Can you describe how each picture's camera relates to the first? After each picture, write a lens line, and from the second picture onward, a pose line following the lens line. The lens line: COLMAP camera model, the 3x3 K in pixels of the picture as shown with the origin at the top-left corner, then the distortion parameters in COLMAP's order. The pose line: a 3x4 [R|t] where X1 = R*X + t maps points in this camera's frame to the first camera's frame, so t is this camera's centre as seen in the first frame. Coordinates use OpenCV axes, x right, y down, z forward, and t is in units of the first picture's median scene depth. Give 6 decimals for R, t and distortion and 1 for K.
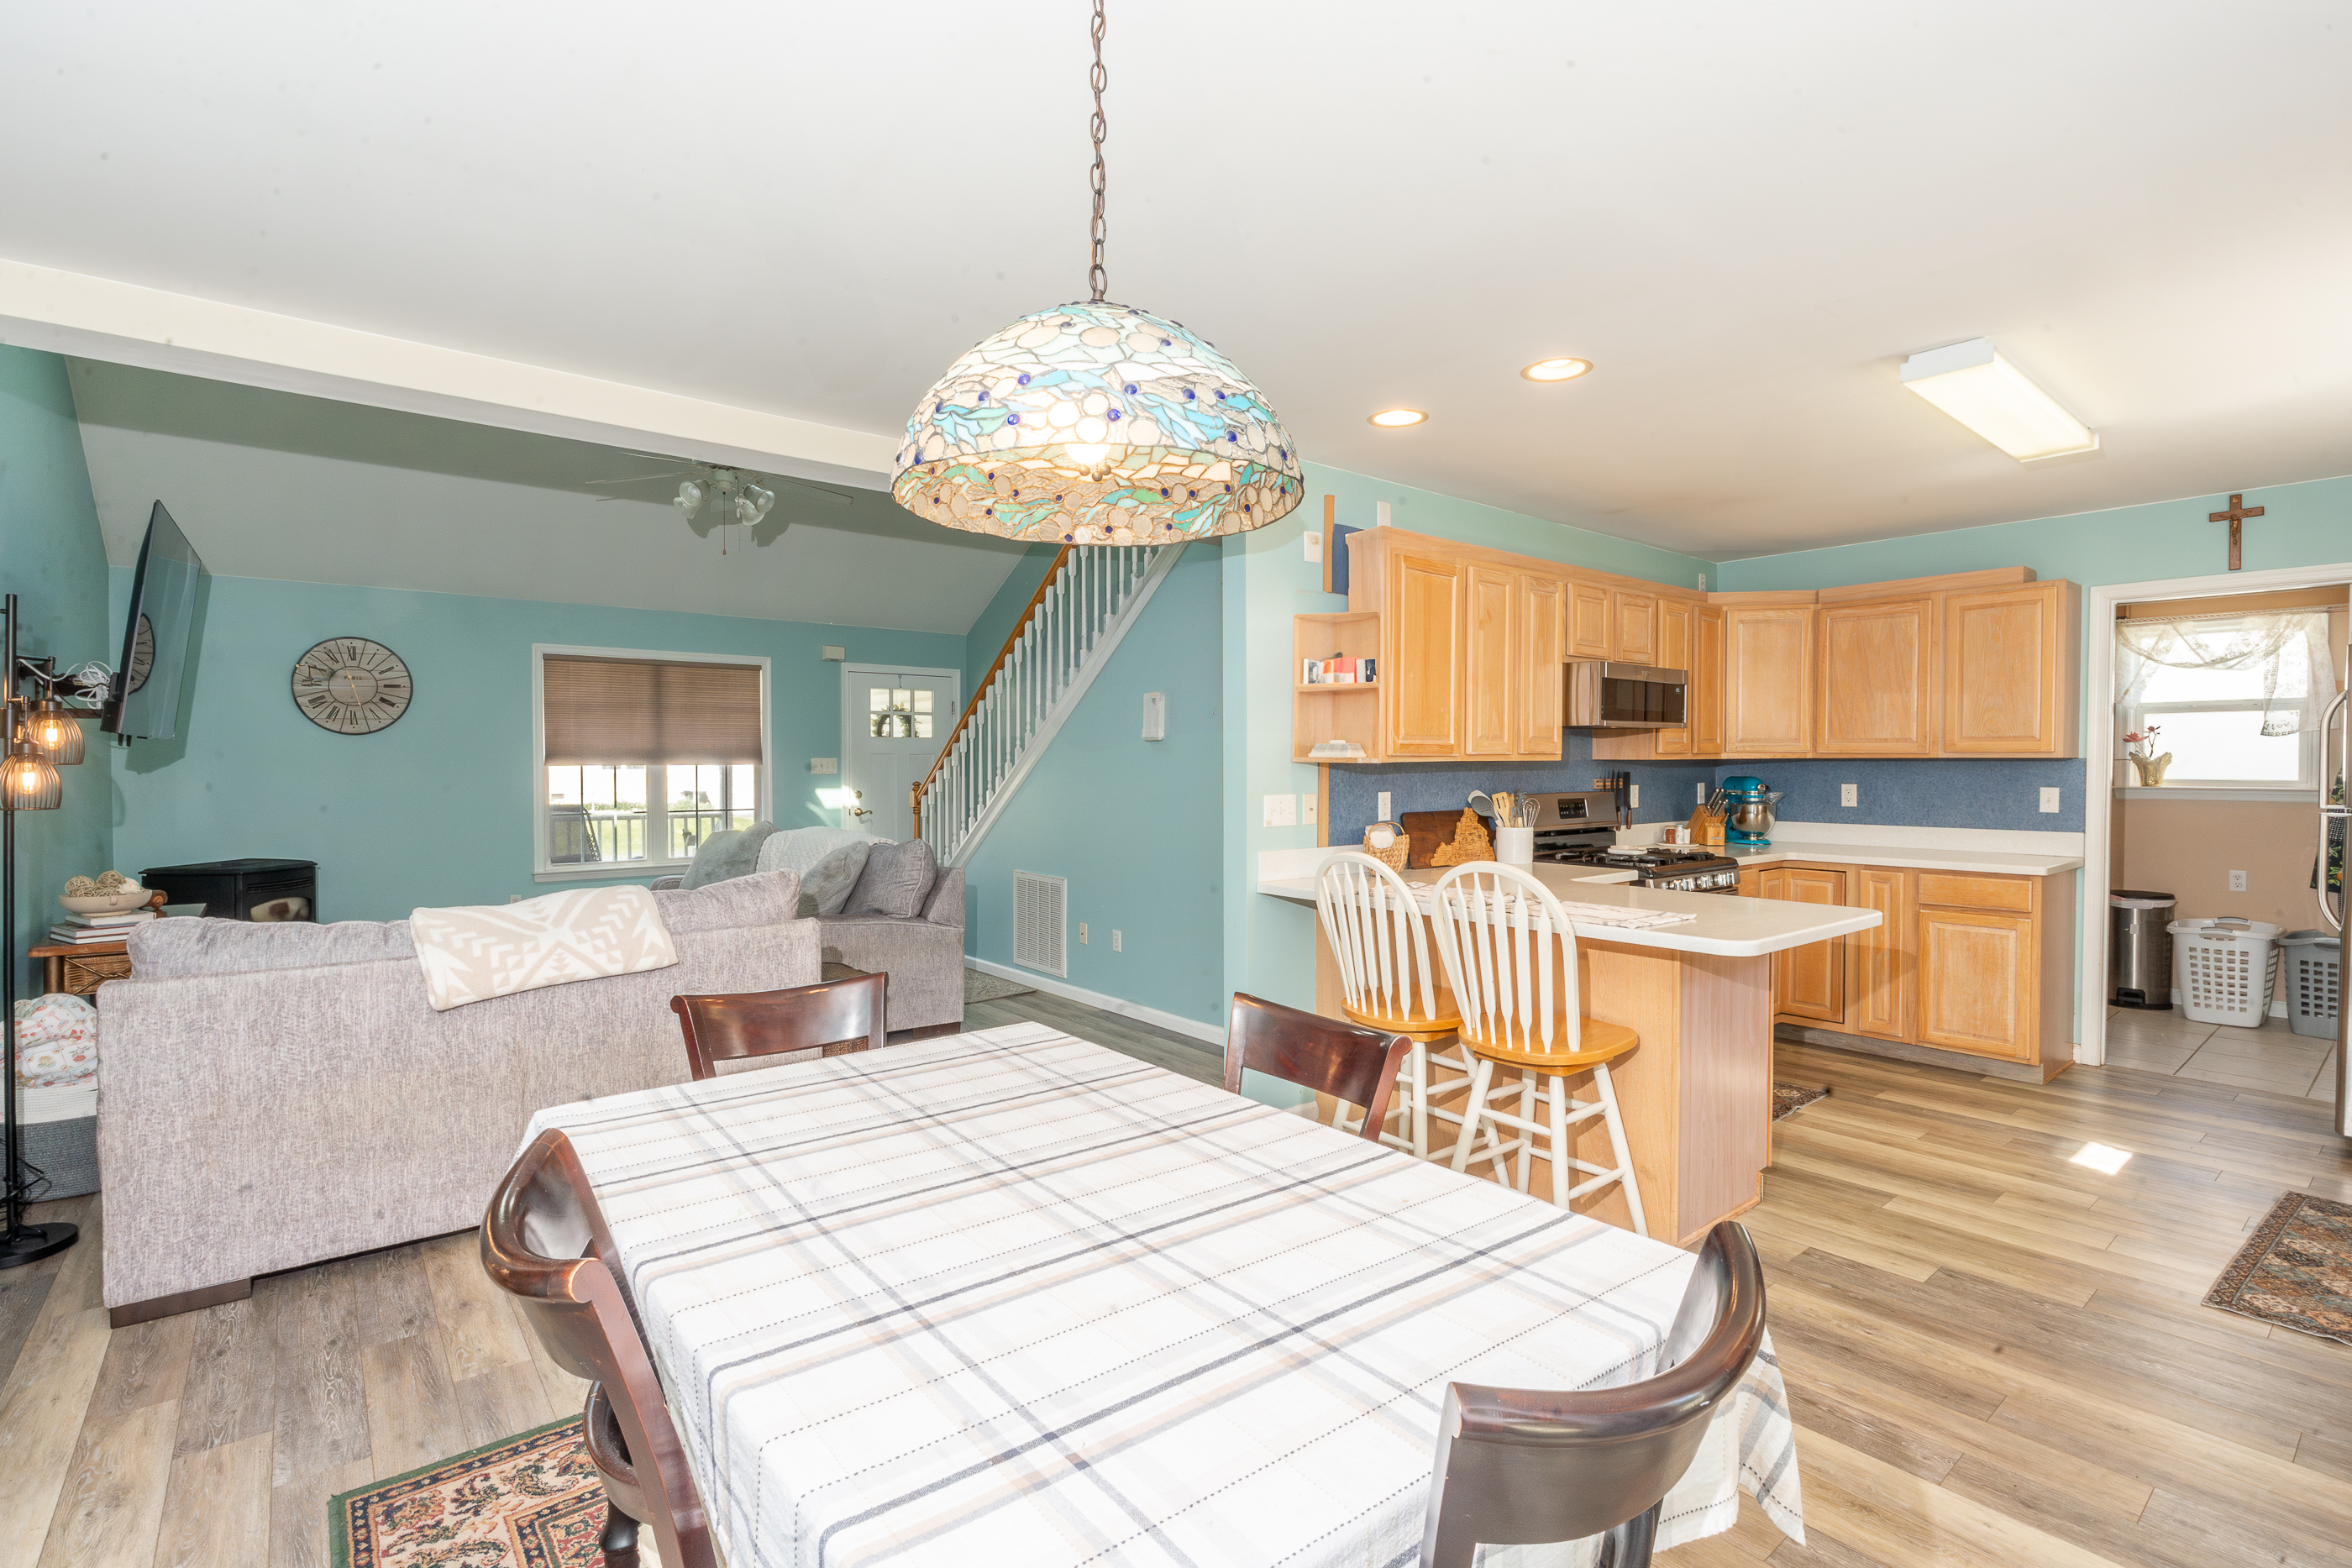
lens RADIAL K [[1078.7, 0, 1171.0], [0, 1078.7, 779.5], [0, 0, 1]] dist [-0.003484, -0.001105]
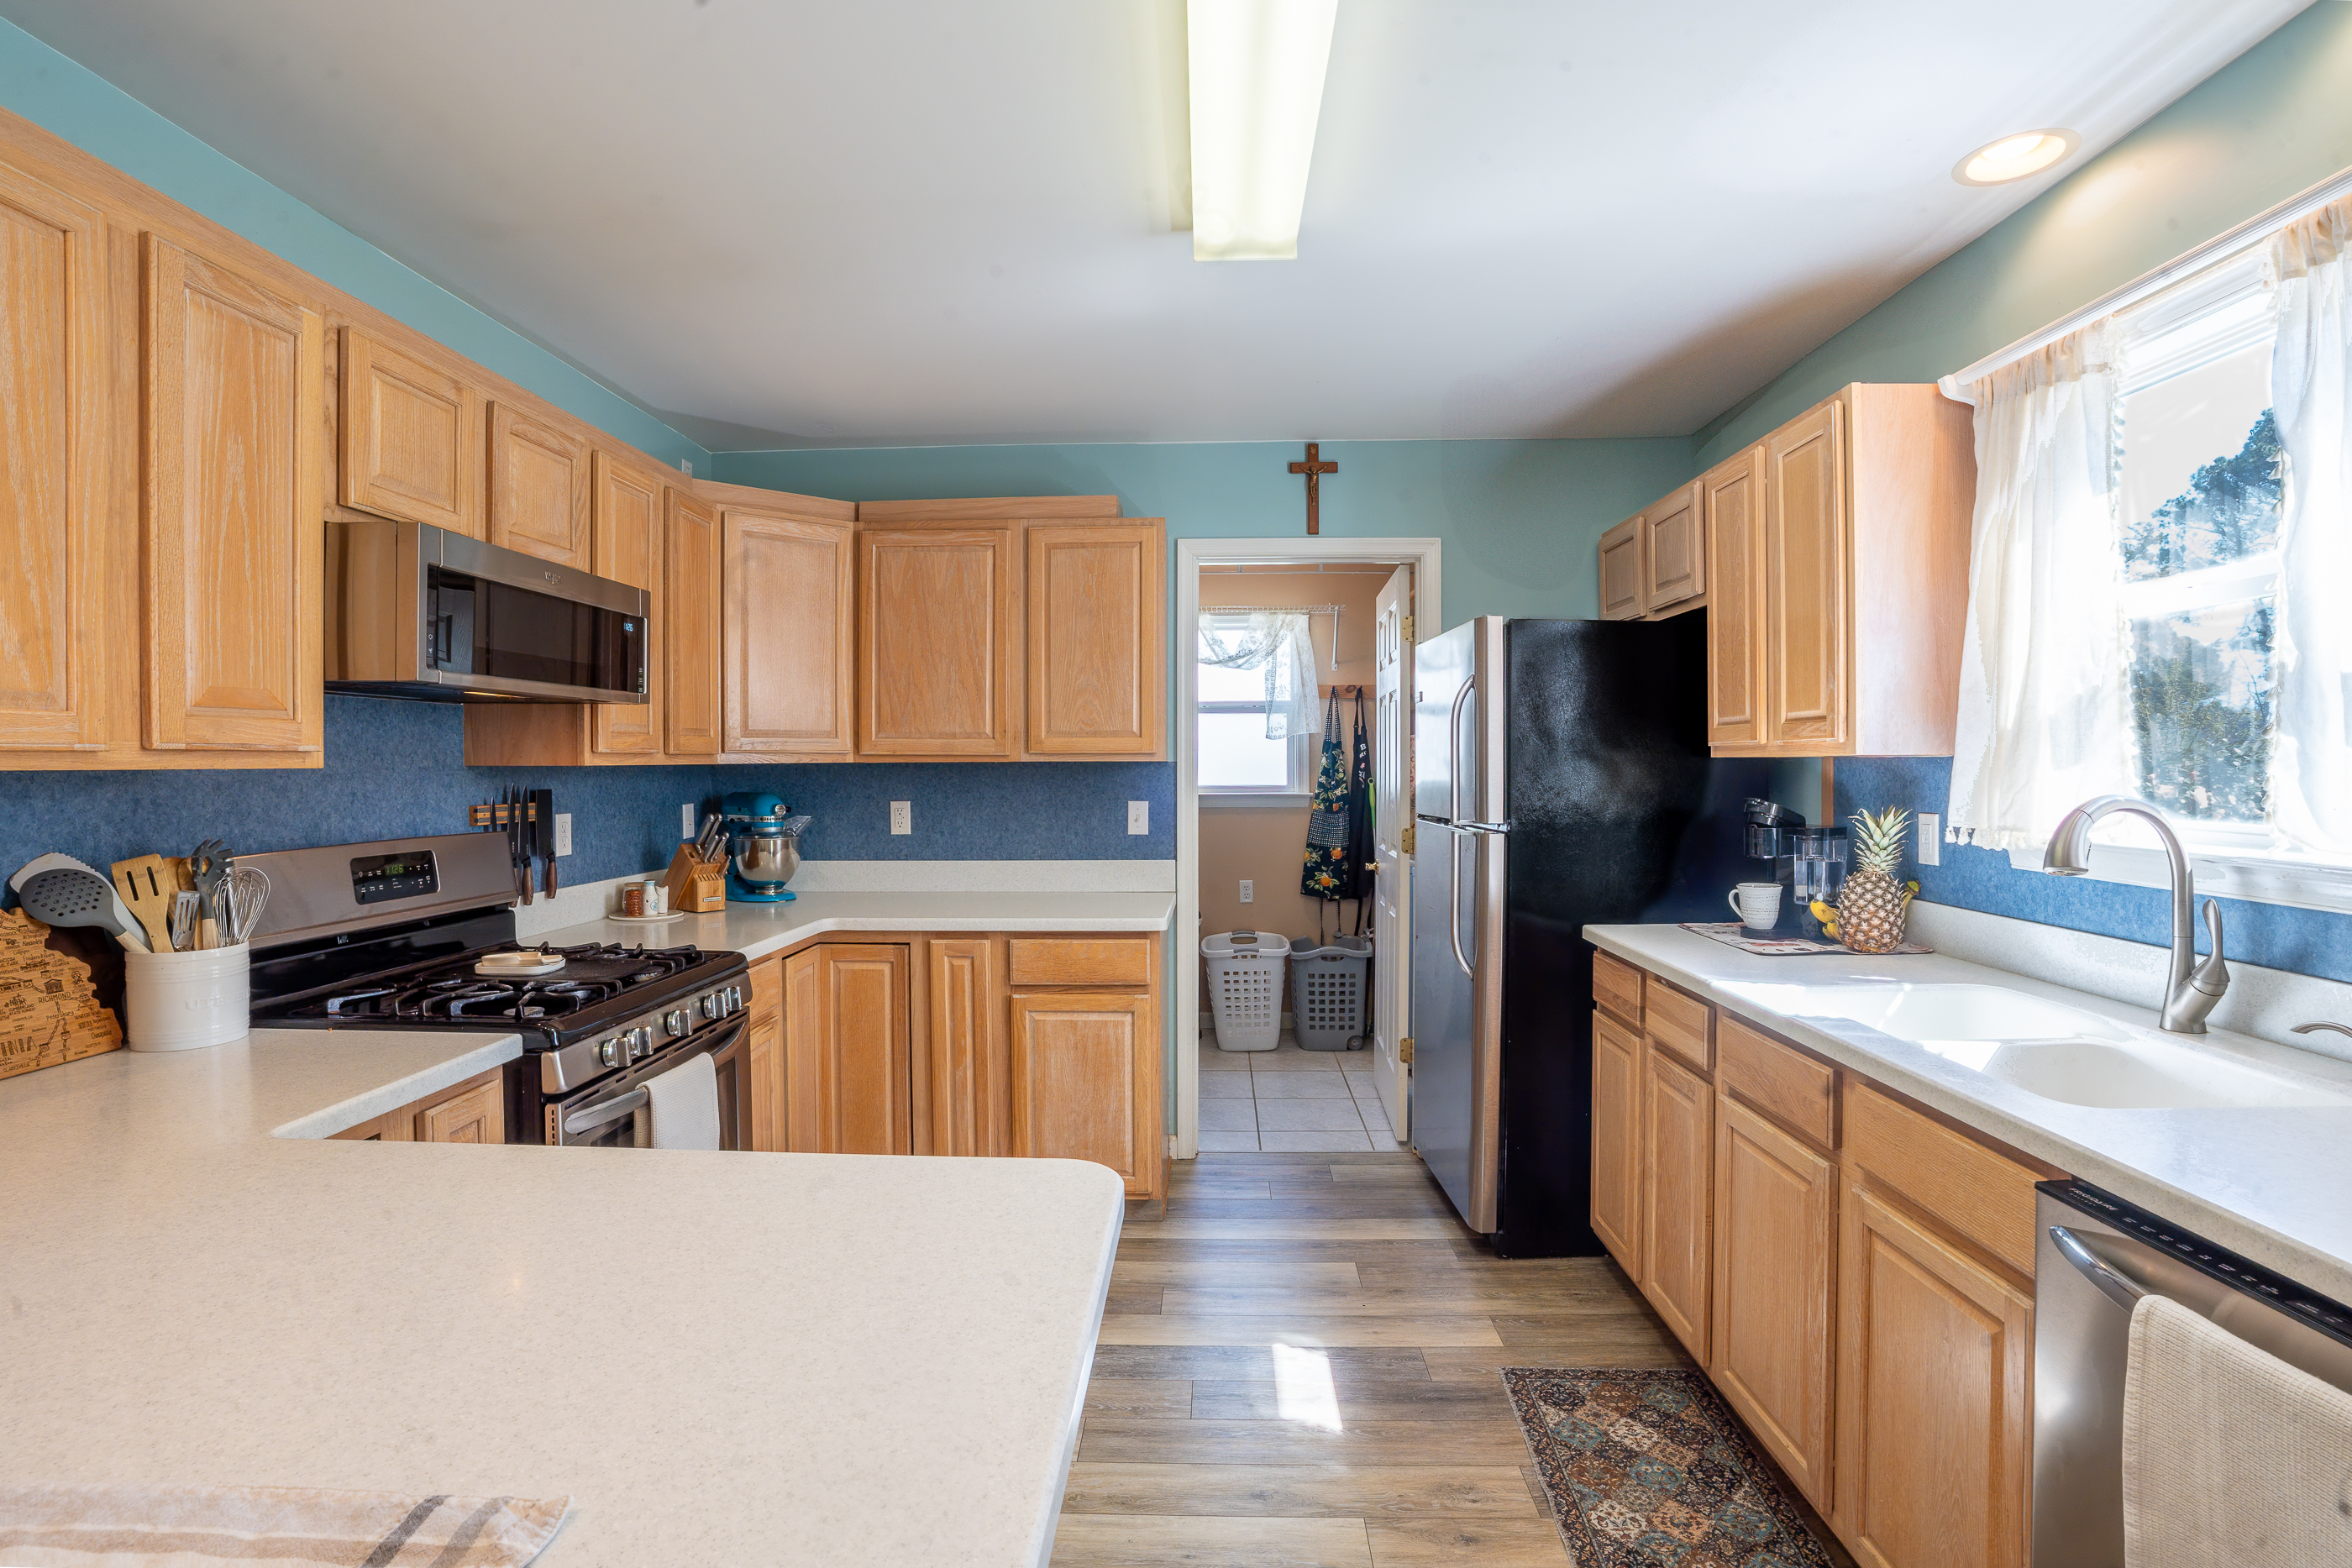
lens RADIAL K [[1131.8, 0, 1181.3], [0, 1131.8, 778.7], [0, 0, 1]] dist [-0.030535, 0.001346]
pose [[0.656151, -0.010671, 0.754554, 0.234384], [0.017154, 0.999853, -0.000776, -0.007103], [-0.754435, 0.013453, 0.656237, 0.447148]]
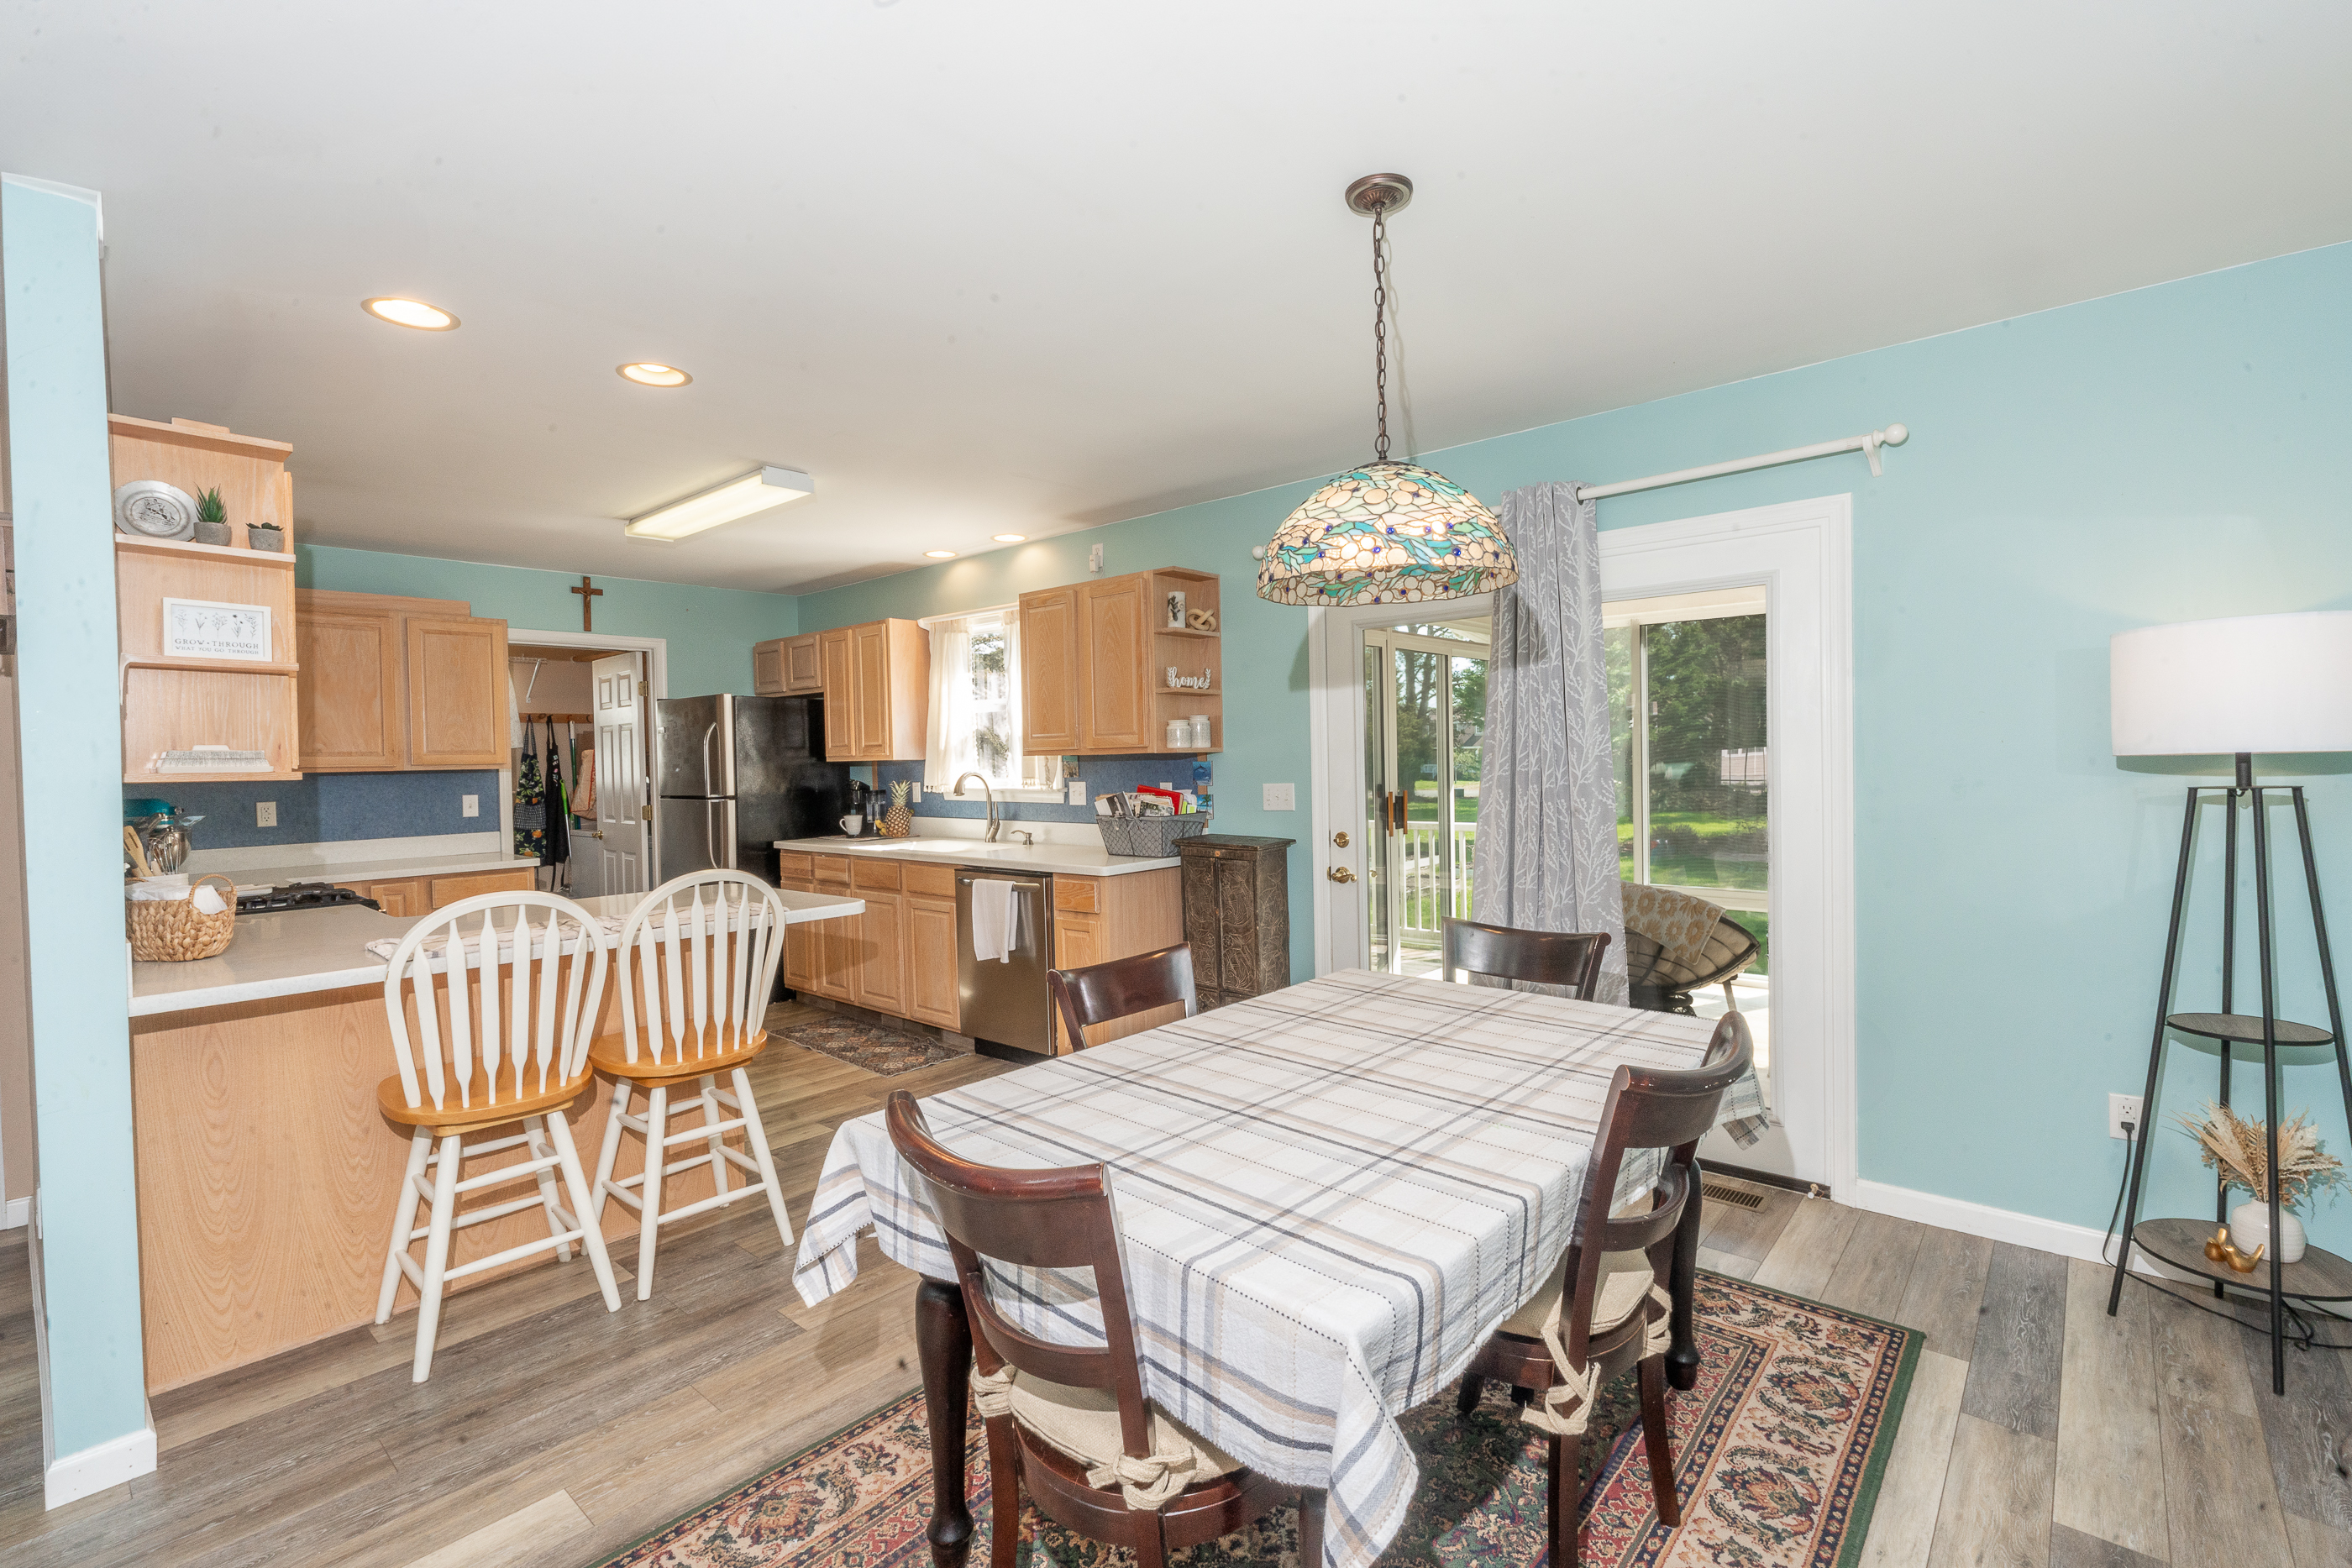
lens RADIAL K [[1046.3, 0, 1179.8], [0, 1046.3, 776.0], [0, 0, 1]] dist [-0.002416, 0.000281]
pose [[-0.158400, -0.013886, 0.987277, -0.403669], [0.038995, 0.999033, 0.020307, -0.006286], [-0.986605, 0.041716, -0.157706, 0.412989]]
